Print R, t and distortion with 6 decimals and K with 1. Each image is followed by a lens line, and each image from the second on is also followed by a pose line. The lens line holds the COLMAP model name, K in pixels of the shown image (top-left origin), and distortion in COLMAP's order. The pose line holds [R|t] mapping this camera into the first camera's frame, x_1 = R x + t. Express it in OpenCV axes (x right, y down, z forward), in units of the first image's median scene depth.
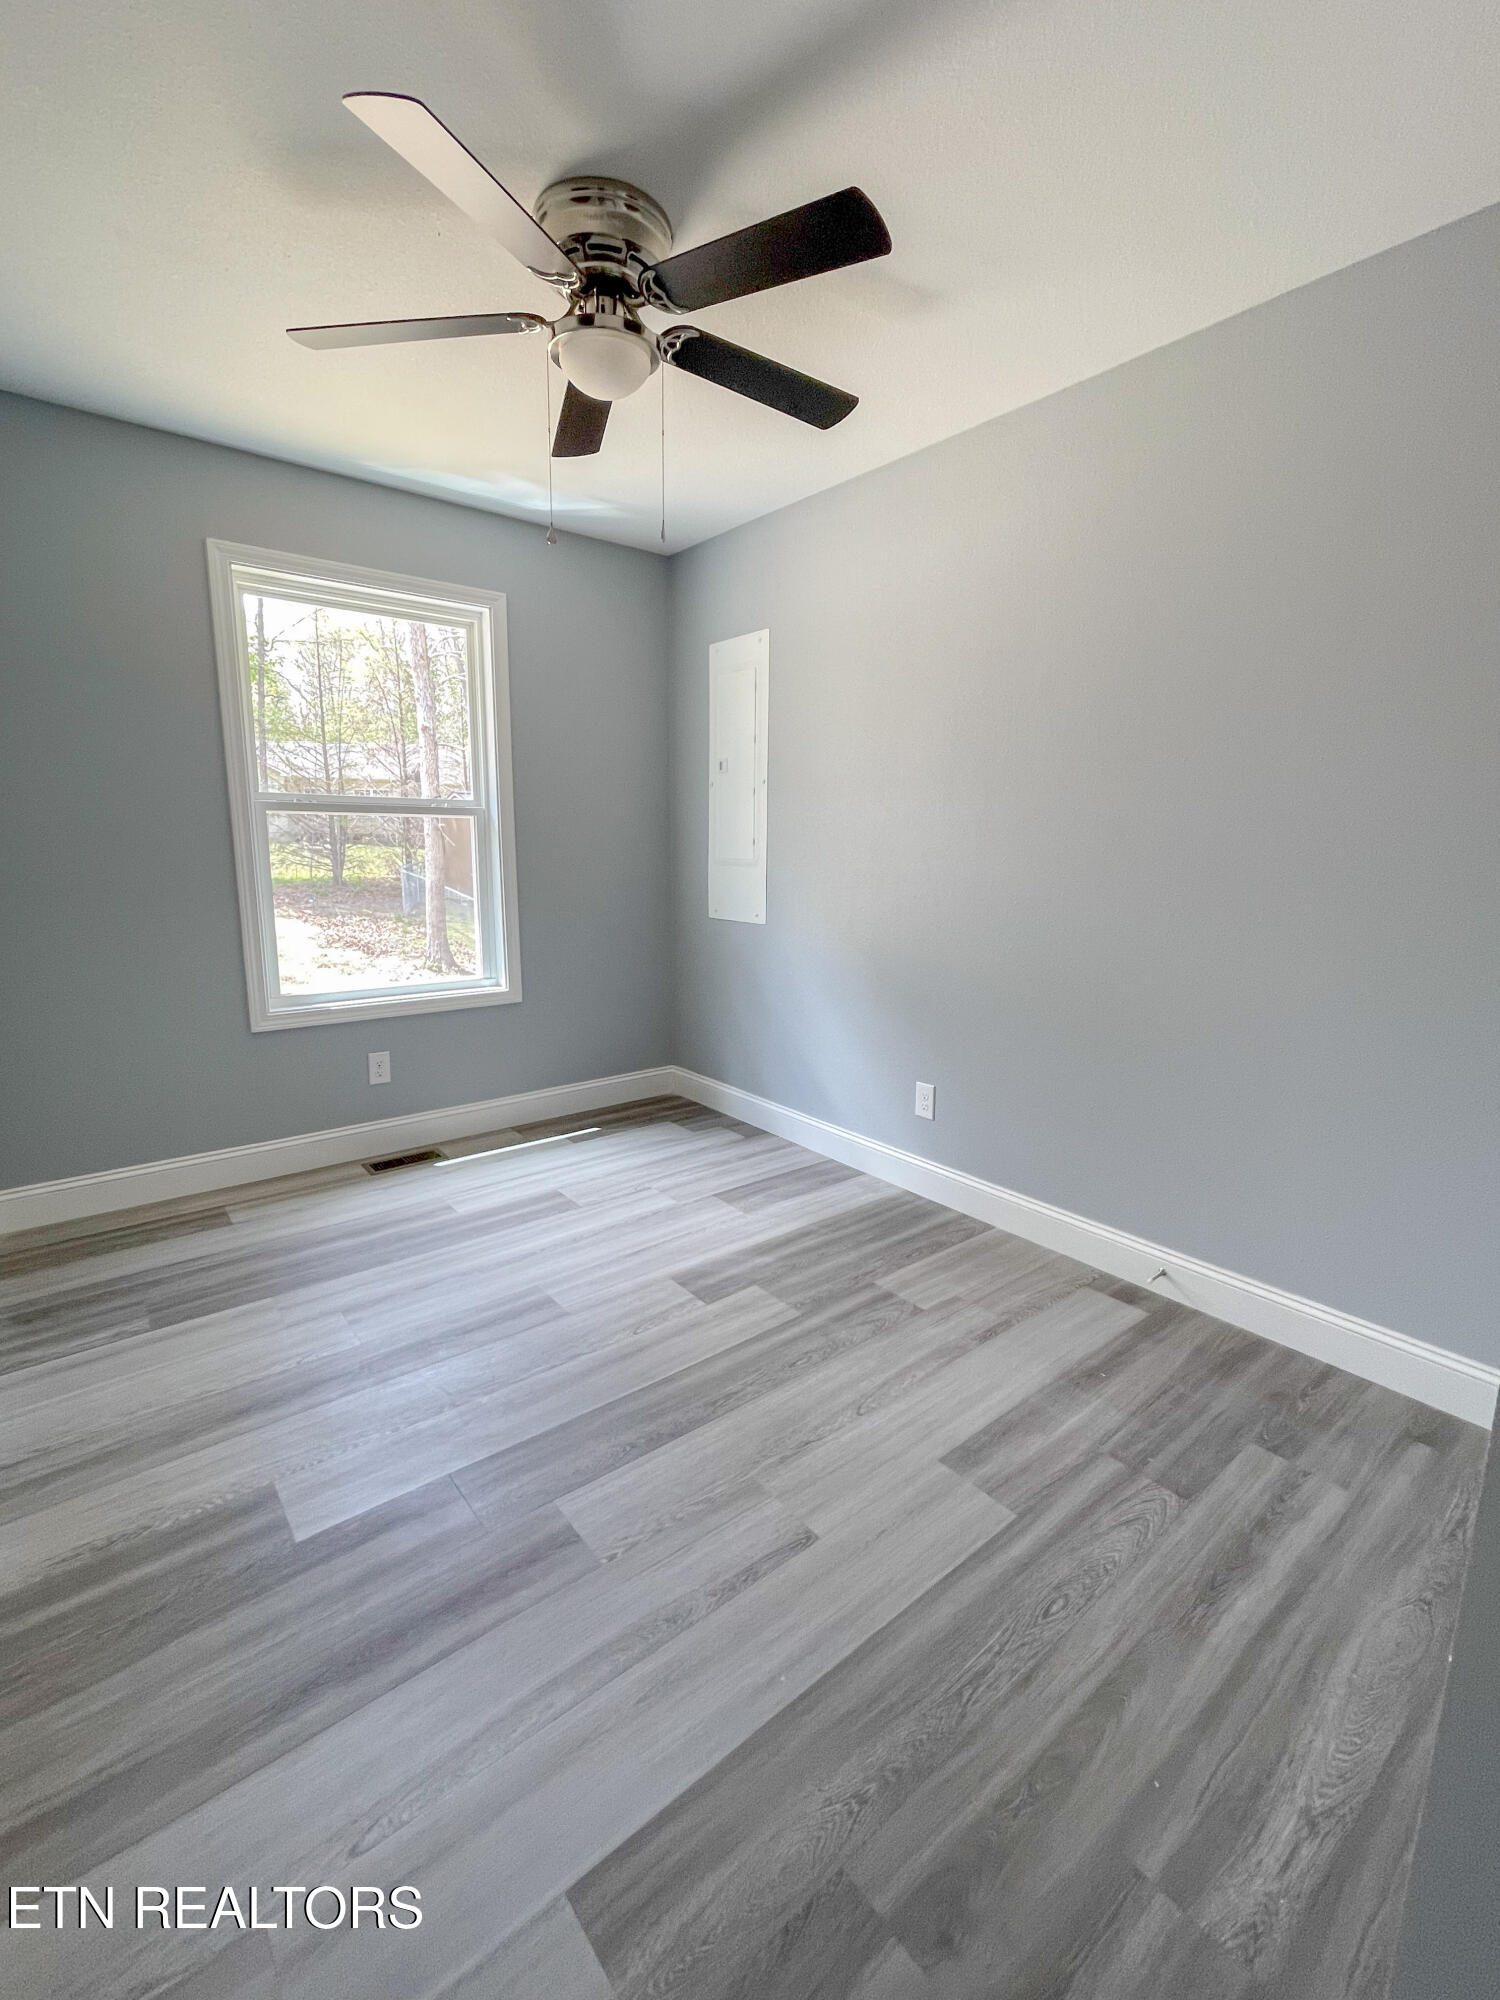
lens RADIAL K [[866.8, 0, 747.4], [0, 866.8, 991.2], [0, 0, 1]] dist [-0.005790, 0.003217]
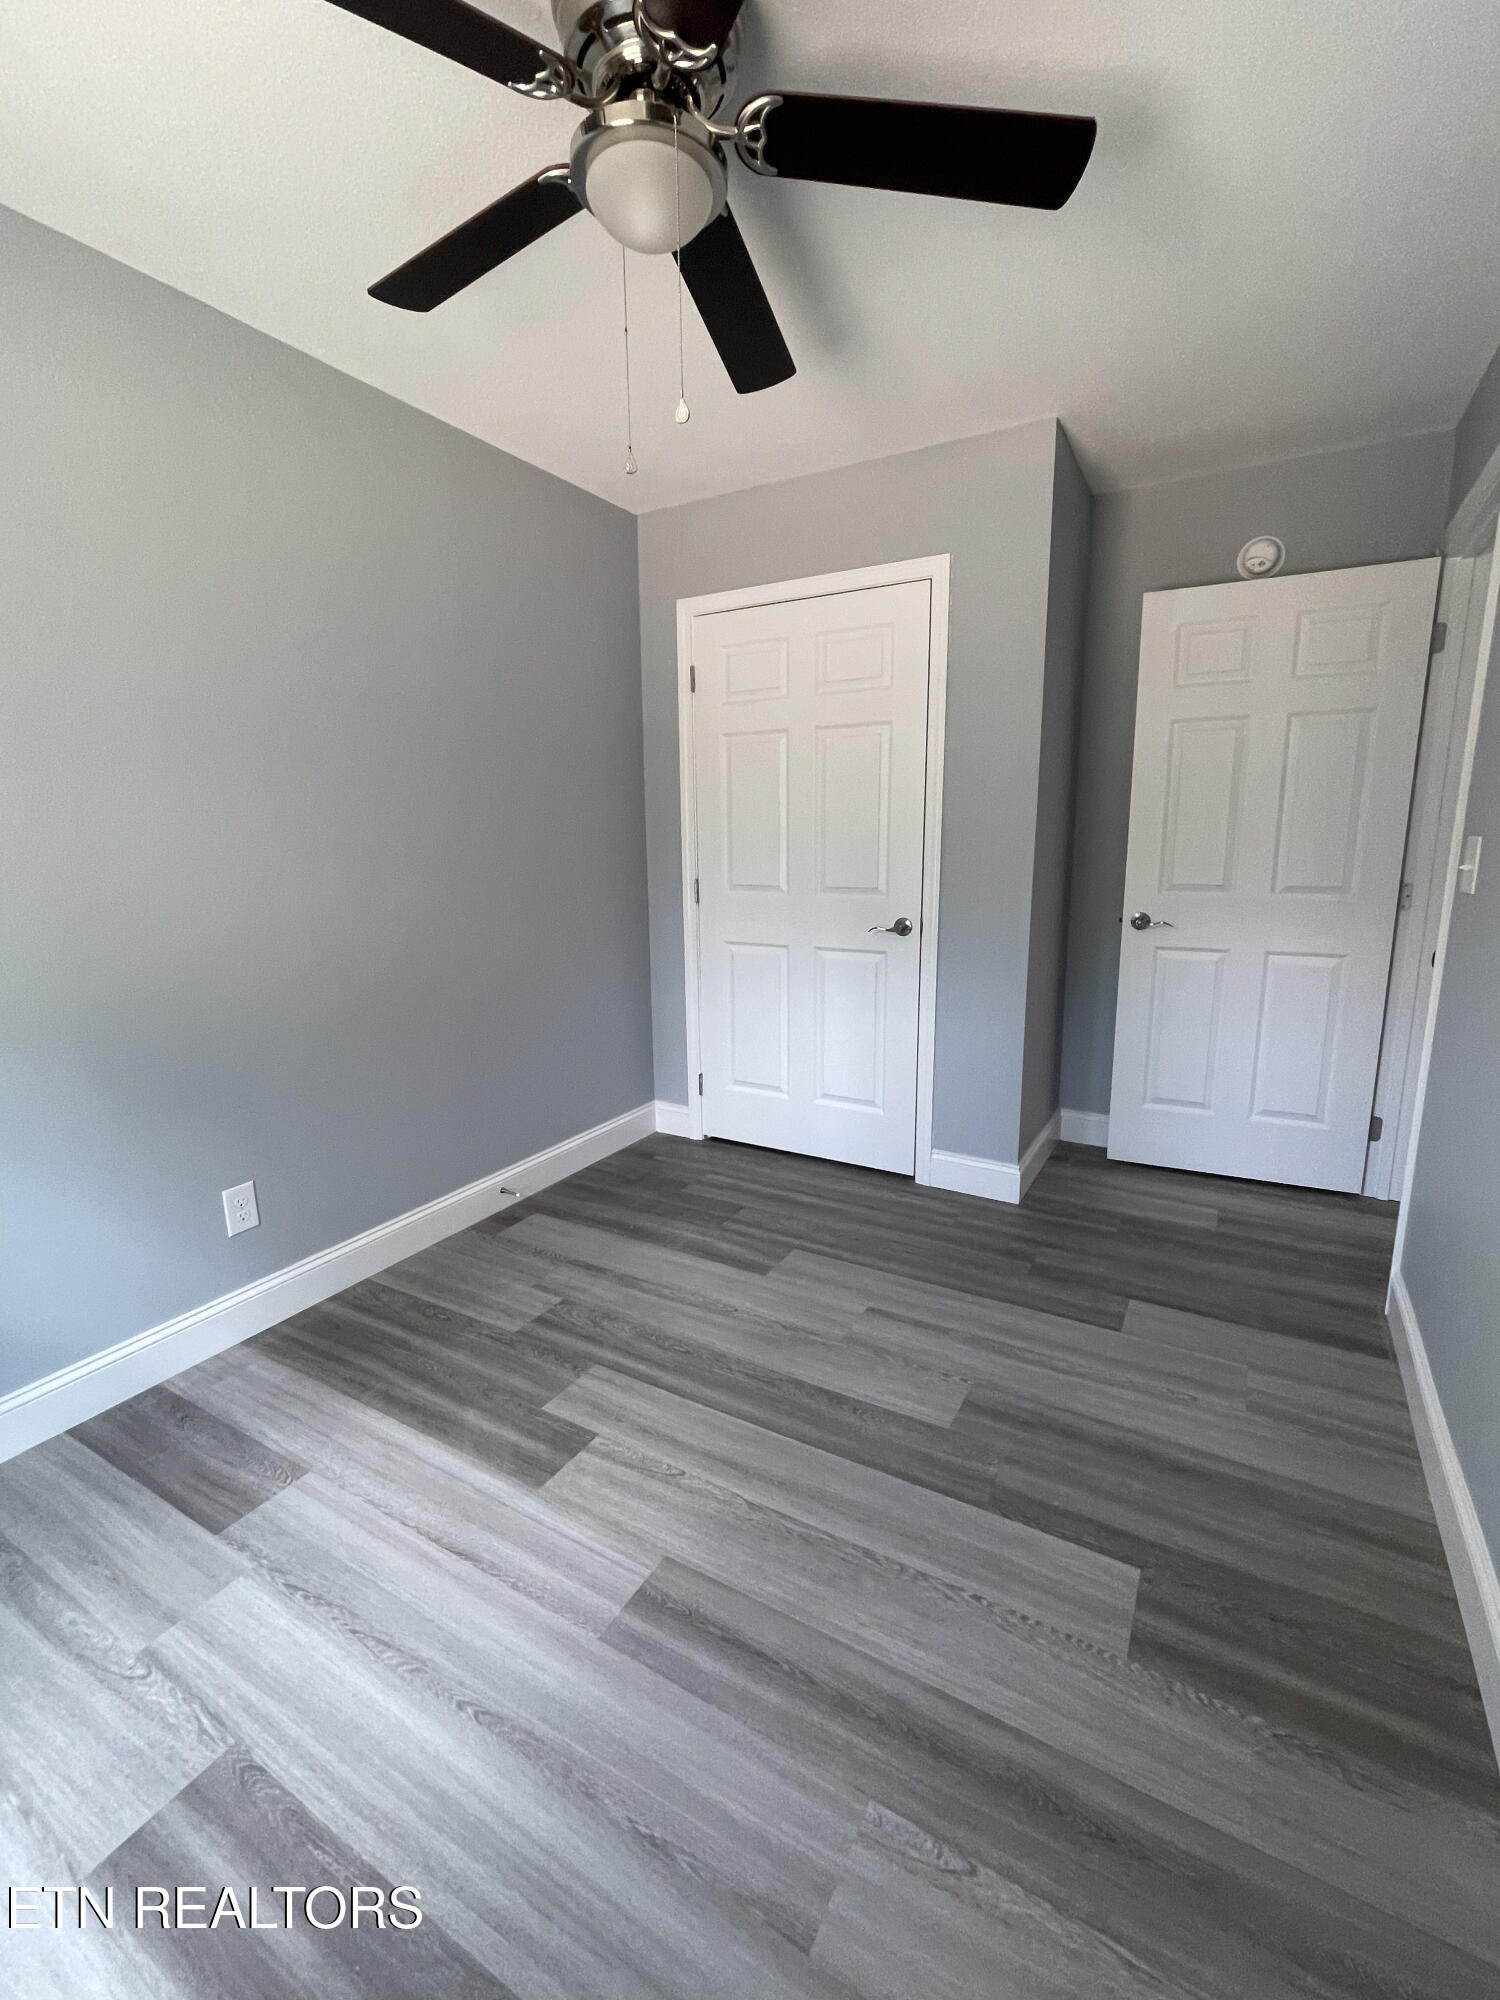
lens RADIAL K [[866.8, 0, 747.4], [0, 866.8, 991.2], [0, 0, 1]] dist [-0.005790, 0.003217]
pose [[-0.349399, -0.179397, 0.919640, -0.787156], [0.176176, 0.951415, 0.252530, -0.212575], [-0.920262, 0.250252, -0.300818, 1.055809]]
